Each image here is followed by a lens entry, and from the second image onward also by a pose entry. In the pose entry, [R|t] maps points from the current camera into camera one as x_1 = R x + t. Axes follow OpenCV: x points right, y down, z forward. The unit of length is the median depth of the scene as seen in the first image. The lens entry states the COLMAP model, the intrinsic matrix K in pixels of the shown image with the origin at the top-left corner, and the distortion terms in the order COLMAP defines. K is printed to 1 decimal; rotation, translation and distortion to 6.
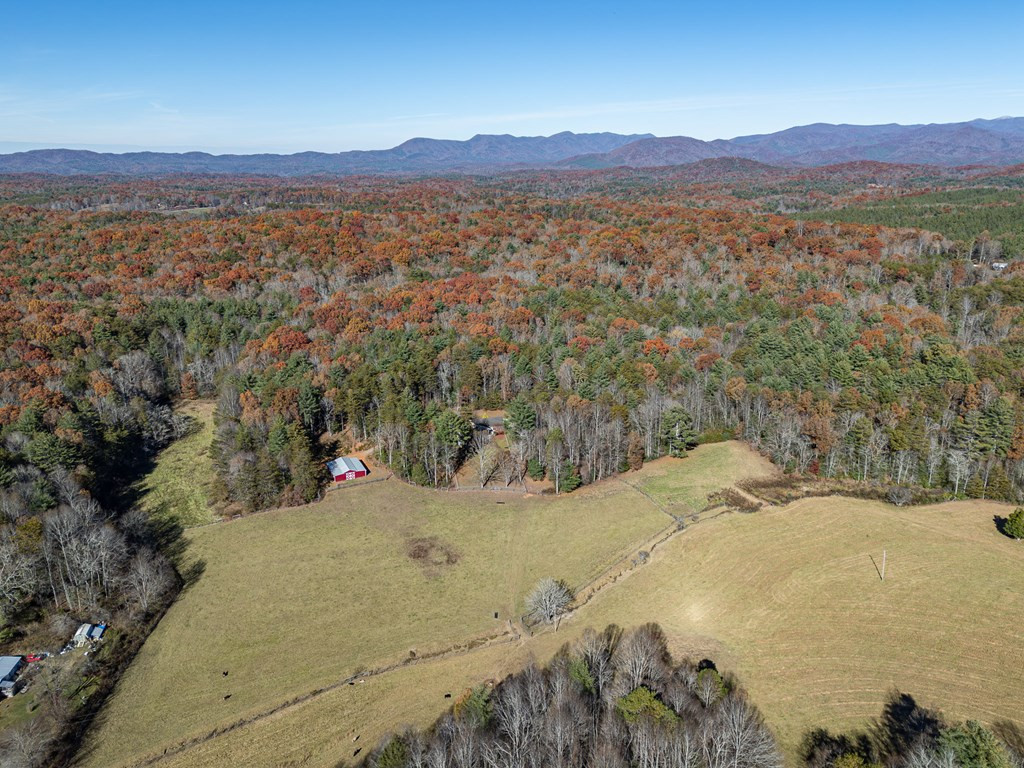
lens RADIAL K [[753.8, 0, 513.4], [0, 753.8, 376.5], [0, 0, 1]] dist [0.070525, -0.047760]
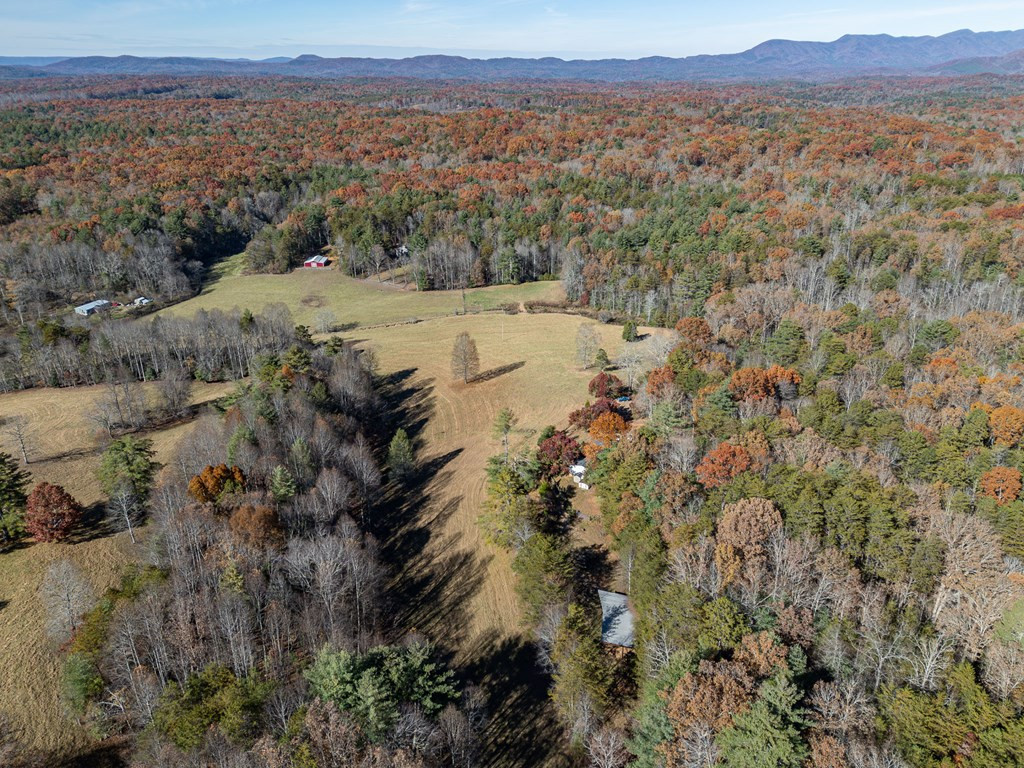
lens RADIAL K [[753.8, 0, 515.5], [0, 753.8, 383.1], [0, 0, 1]] dist [0.070525, -0.047760]
pose [[0.904806, 0.174426, -0.388461, 0.883776], [-0.127844, 0.981444, 0.142910, 0.092486], [0.406180, -0.079643, 0.910316, -0.359699]]
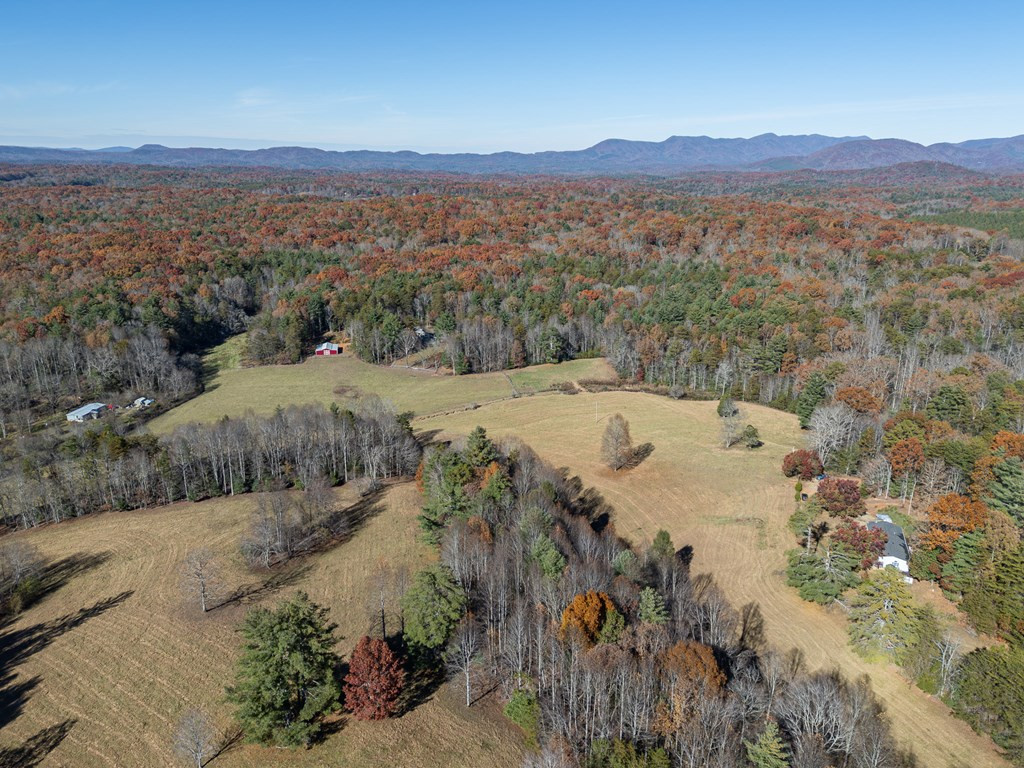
lens RADIAL K [[753.8, 0, 515.4], [0, 753.8, 380.8], [0, 0, 1]] dist [0.070525, -0.047760]
pose [[0.968384, 0.087644, -0.233561, 0.513538], [-0.086877, 0.996126, 0.013590, 0.135566], [0.233847, 0.007131, 0.972247, -0.388146]]
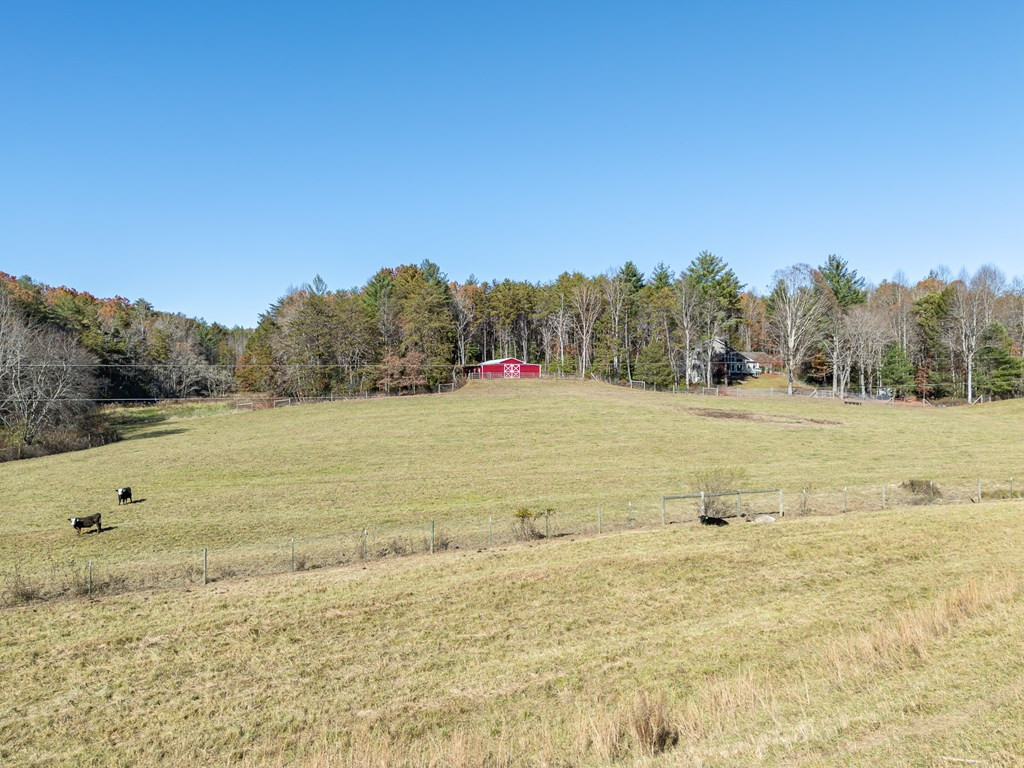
lens RADIAL K [[753.8, 0, 509.0], [0, 753.8, 379.5], [0, 0, 1]] dist [0.070525, -0.047760]
pose [[0.993646, 0.002103, -0.112528, -0.162217], [-0.036424, 0.952025, -0.303844, 0.290147], [0.106491, 0.306012, 0.946053, 0.533922]]
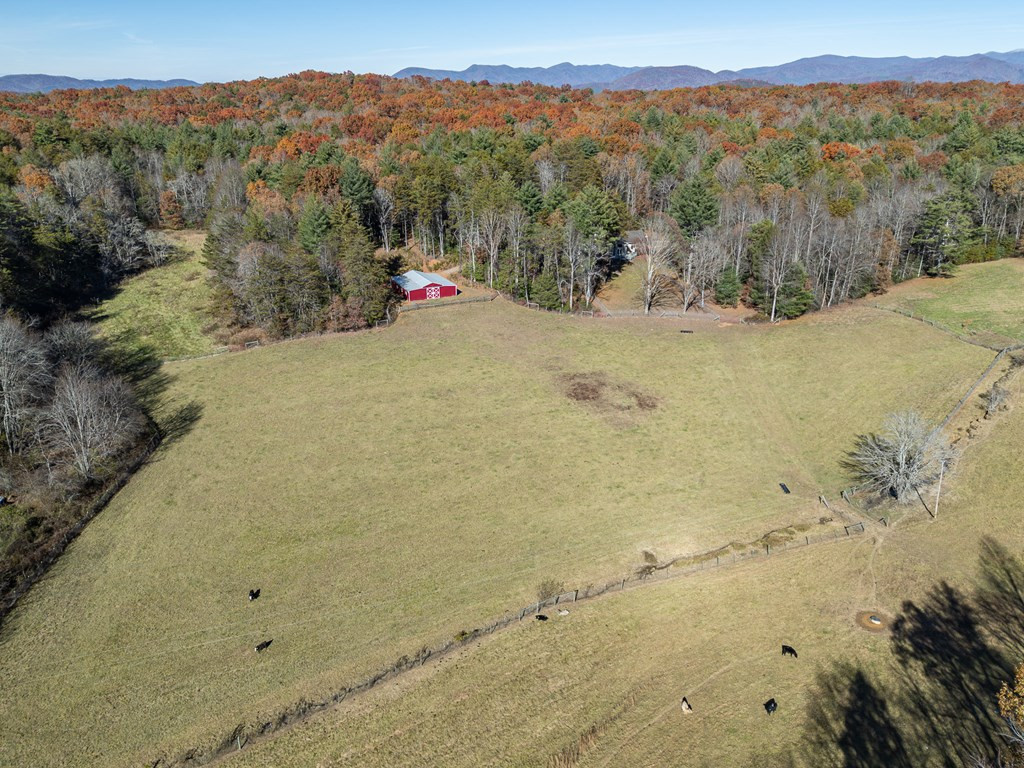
lens RADIAL K [[753.8, 0, 513.7], [0, 753.8, 375.4], [0, 0, 1]] dist [0.070525, -0.047760]
pose [[0.999947, 0.003968, 0.009508, -0.156163], [-0.004642, 0.997398, 0.071943, 0.155046], [-0.009198, -0.071983, 0.997363, 0.383544]]
